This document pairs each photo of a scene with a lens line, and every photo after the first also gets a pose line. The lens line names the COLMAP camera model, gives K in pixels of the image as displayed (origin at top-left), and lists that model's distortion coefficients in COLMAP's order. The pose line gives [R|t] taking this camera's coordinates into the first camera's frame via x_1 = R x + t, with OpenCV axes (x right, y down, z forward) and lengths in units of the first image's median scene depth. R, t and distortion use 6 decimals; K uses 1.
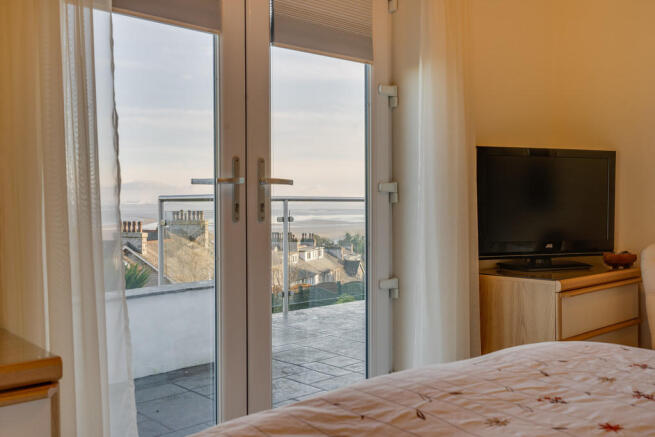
lens RADIAL K [[602.6, 0, 328.1], [0, 602.6, 219.5], [0, 0, 1]] dist [-0.020145, 0.000269]
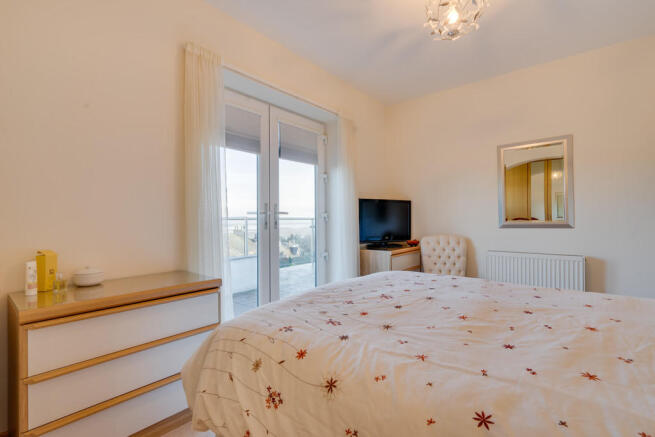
lens RADIAL K [[295.0, 0, 326.8], [0, 295.0, 220.6], [0, 0, 1]] dist [0.000848, 0.000324]
pose [[0.987835, -0.002193, 0.155490, -0.088332], [0.005736, 0.999734, -0.022341, -0.003600], [-0.155400, 0.022961, 0.987585, -0.228194]]
